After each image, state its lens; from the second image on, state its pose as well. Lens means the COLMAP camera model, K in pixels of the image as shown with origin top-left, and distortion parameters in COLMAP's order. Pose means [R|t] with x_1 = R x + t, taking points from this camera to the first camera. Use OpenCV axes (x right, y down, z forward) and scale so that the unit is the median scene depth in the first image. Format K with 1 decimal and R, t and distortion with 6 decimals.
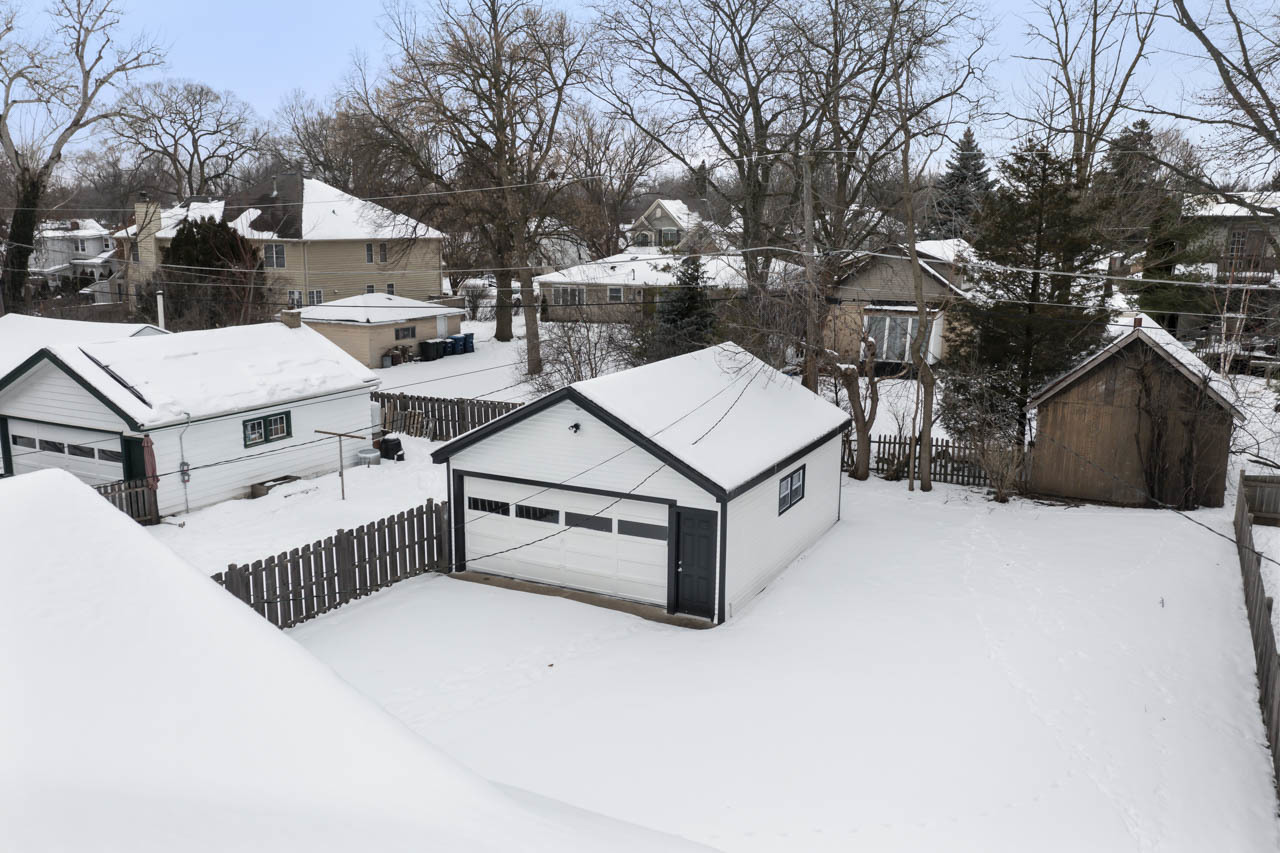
lens RADIAL K [[1032.7, 0, 640.0], [0, 1032.7, 426.5], [0, 0, 1]] dist [0.005940, 0.006237]
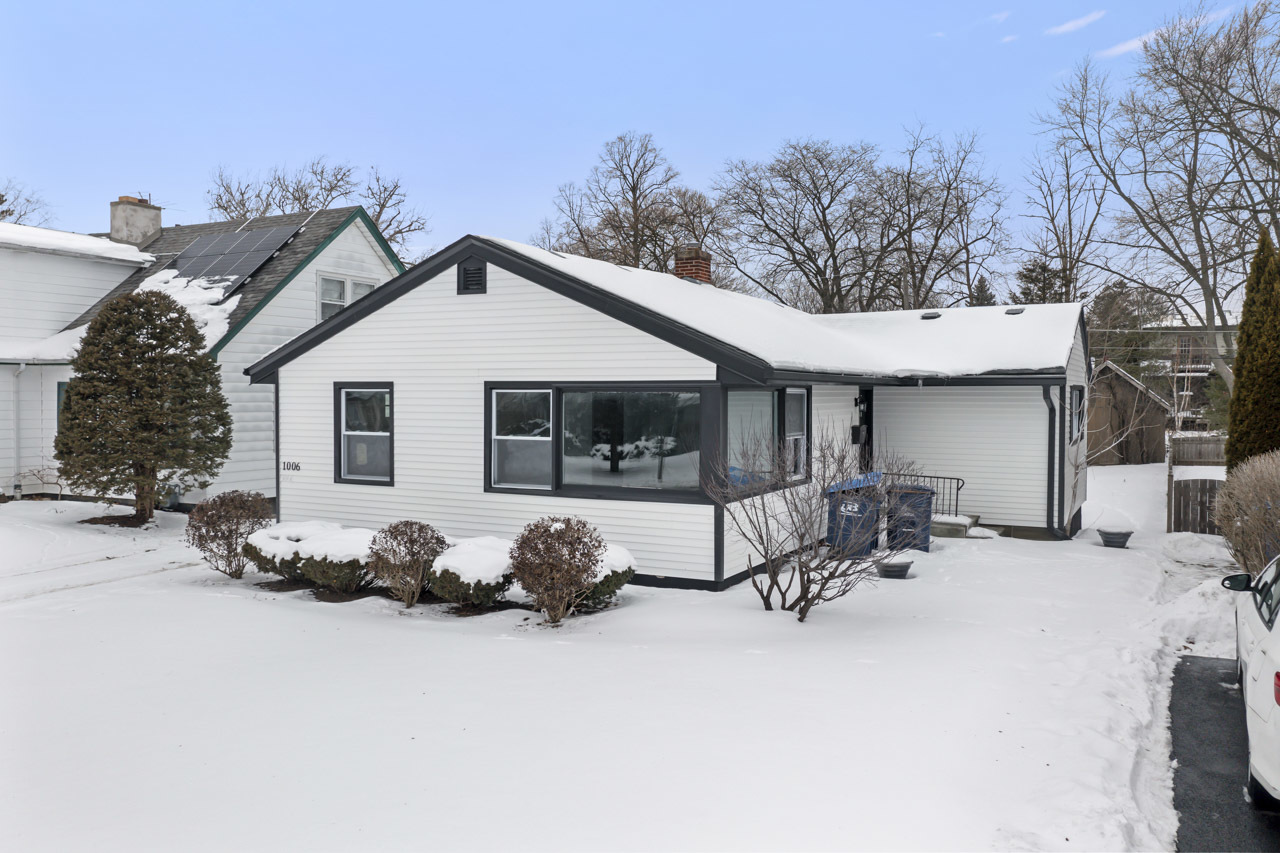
lens RADIAL K [[1038.5, 0, 640.0], [0, 1038.5, 426.5], [0, 0, 1]] dist [-0.003600, -0.003159]
pose [[0.999974, -0.006483, -0.003062, -0.239253], [0.005893, 0.986464, -0.163869, 0.238924], [0.004083, 0.163847, 0.986477, -0.567712]]
